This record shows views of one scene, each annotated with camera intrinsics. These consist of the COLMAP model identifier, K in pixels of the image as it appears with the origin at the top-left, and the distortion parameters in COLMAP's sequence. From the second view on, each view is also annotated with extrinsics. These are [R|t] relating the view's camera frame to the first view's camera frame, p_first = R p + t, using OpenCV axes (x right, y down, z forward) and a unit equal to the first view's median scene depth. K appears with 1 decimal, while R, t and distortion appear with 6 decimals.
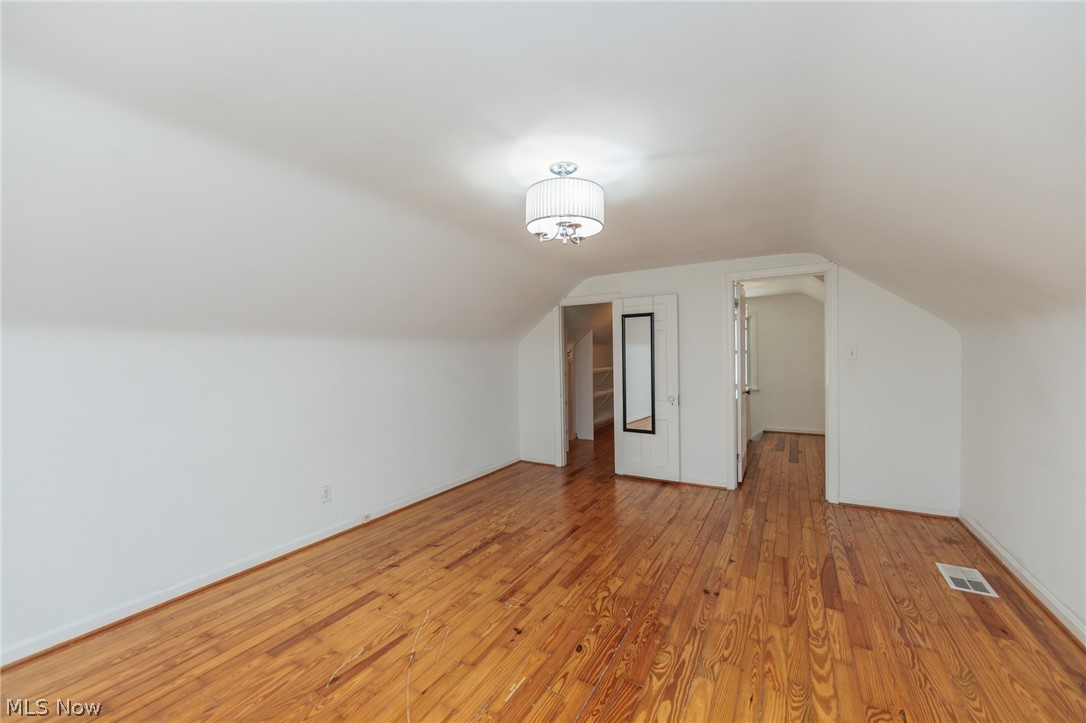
lens RADIAL K [[417.6, 0, 548.5], [0, 417.6, 361.4], [0, 0, 1]] dist [-0.000279, -0.000224]
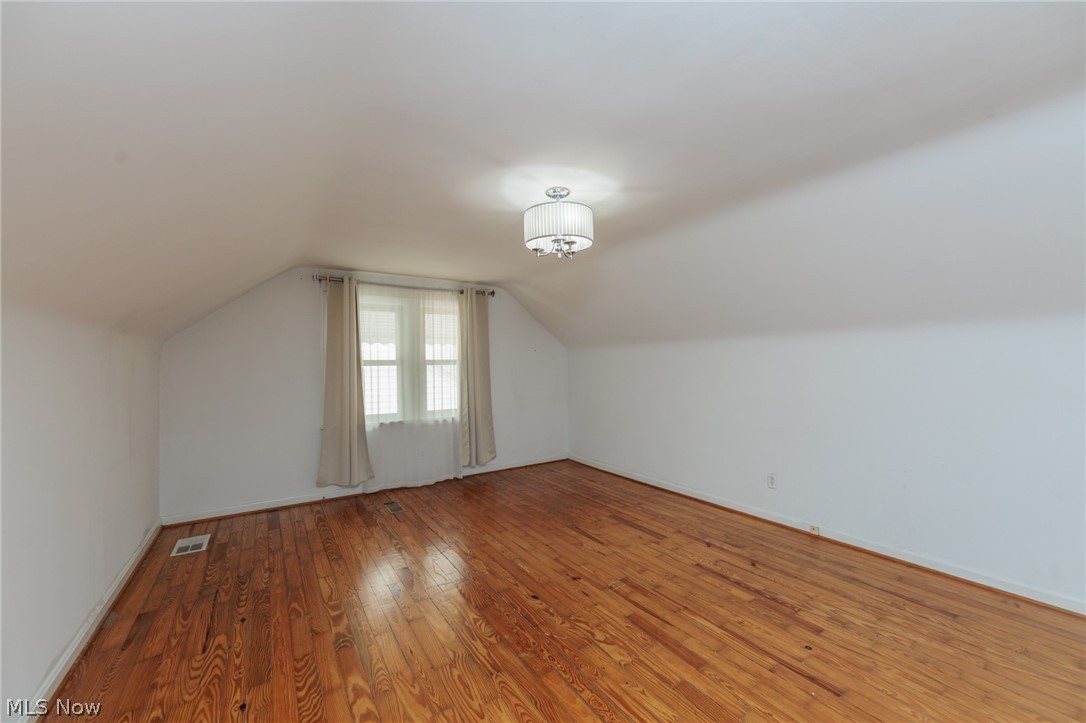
lens RADIAL K [[417.6, 0, 548.5], [0, 417.6, 361.4], [0, 0, 1]] dist [-0.000279, -0.000224]
pose [[-0.428168, 0.014177, -0.903588, 0.933759], [0.008769, 0.999895, 0.011533, -0.016614], [0.903657, -0.002986, -0.428247, 1.260752]]
